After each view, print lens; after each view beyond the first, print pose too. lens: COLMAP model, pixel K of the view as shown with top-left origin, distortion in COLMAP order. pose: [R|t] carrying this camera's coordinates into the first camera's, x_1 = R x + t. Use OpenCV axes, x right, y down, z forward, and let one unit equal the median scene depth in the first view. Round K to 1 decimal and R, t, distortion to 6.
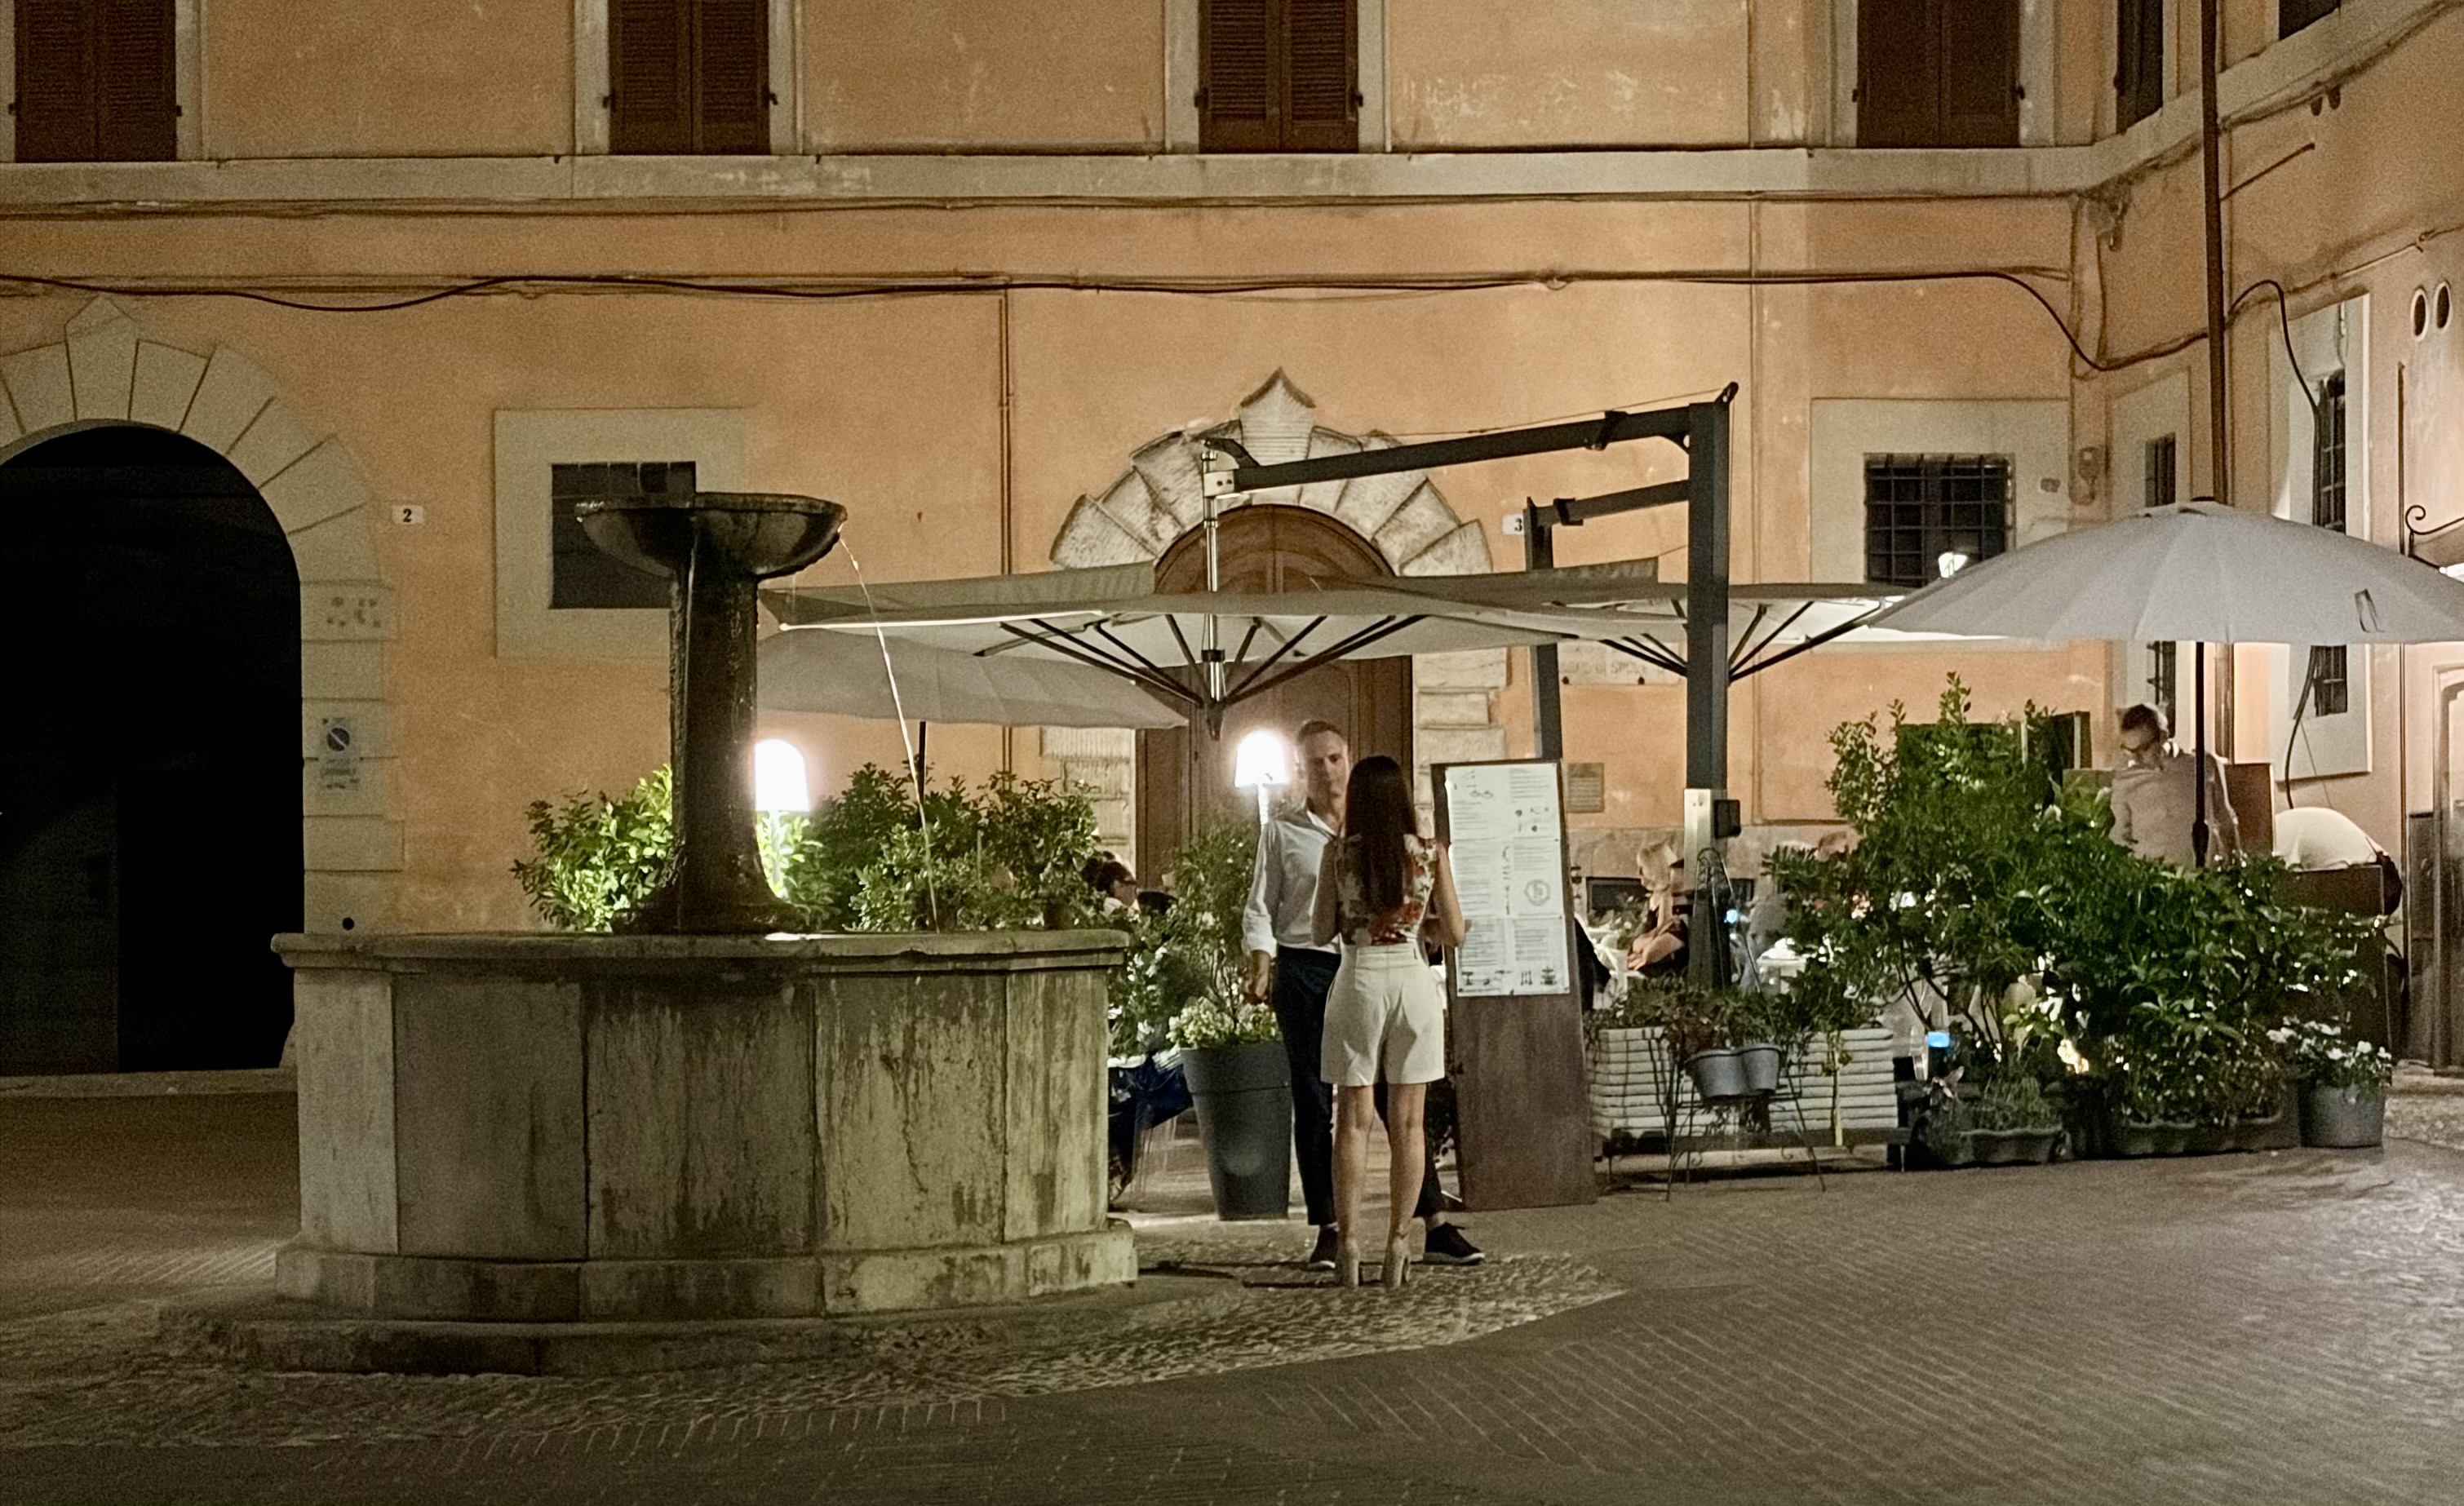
lens RADIAL K [[3737.0, 0, 1232.0], [0, 3737.0, 753.0], [0, 0, 1]] dist [-0.006208, -0.002995]
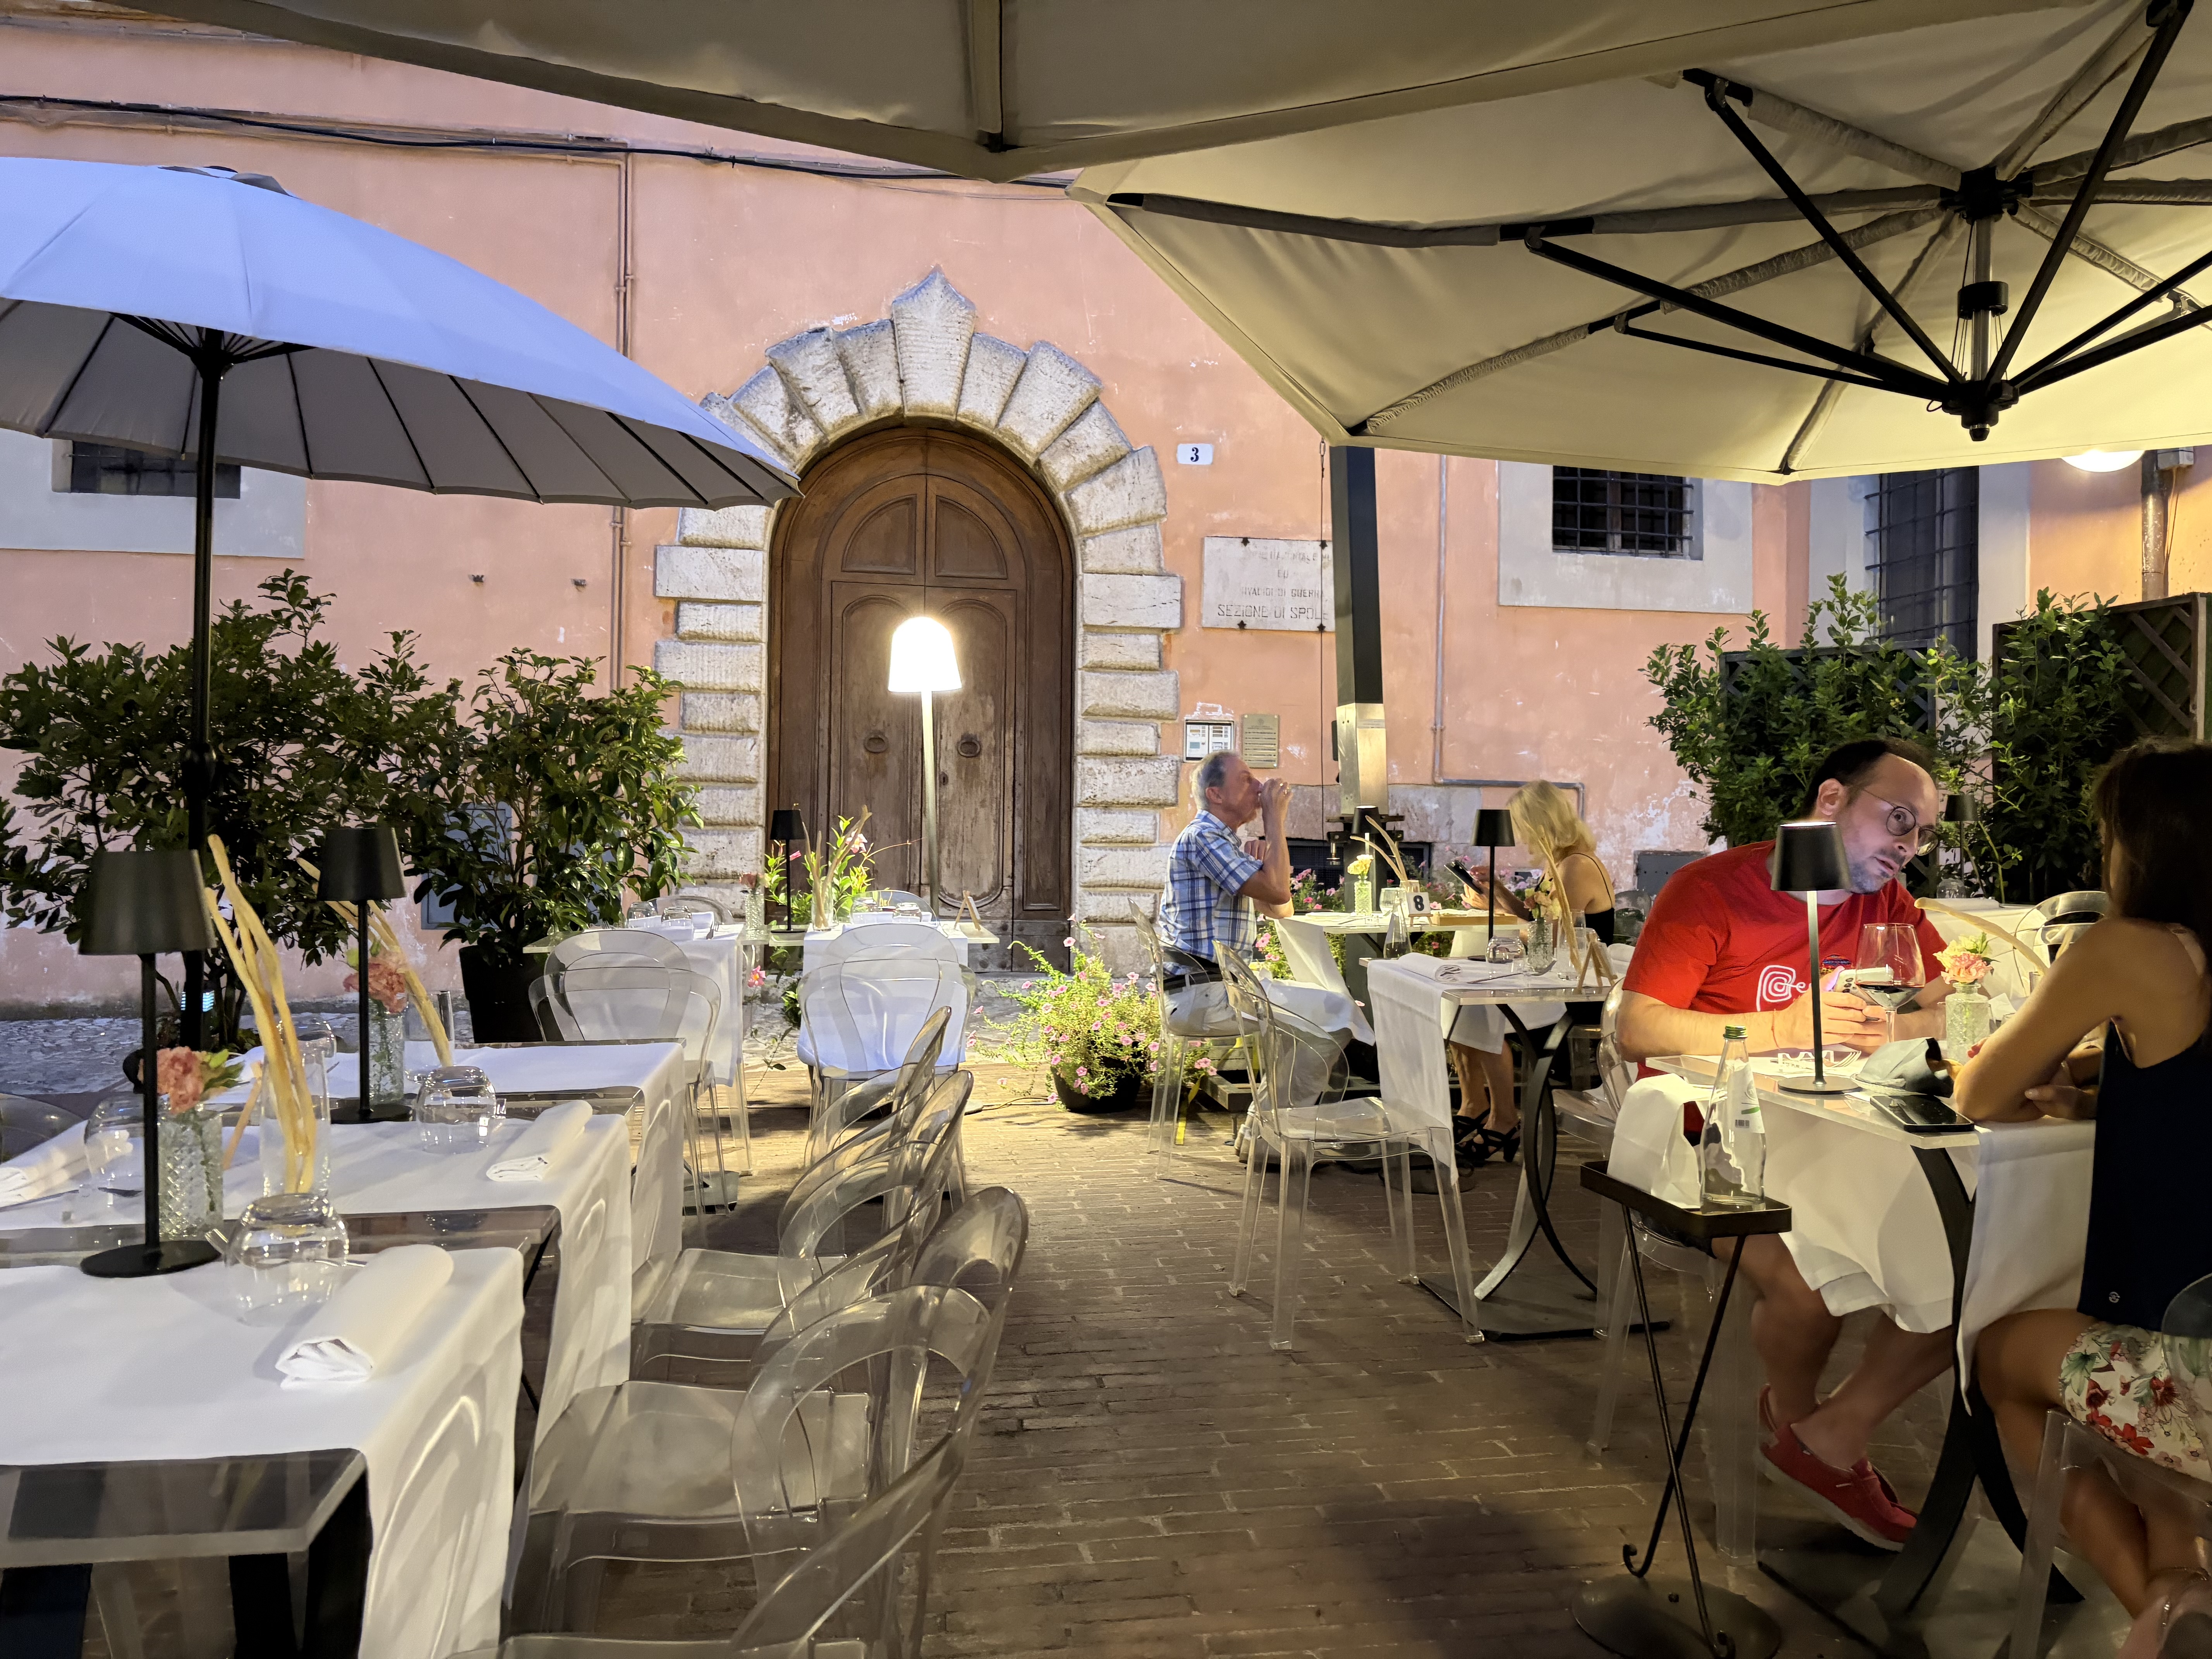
lens RADIAL K [[1679.4, 0, 1106.0], [0, 1679.4, 829.5], [0, 0, 1]] dist [0.093269, 0.000276]
pose [[0.990206, 0.023479, 0.137629, -0.000200], [-0.026552, 0.999436, 0.020537, 0.023710], [-0.137069, -0.023990, 0.990271, 0.589661]]
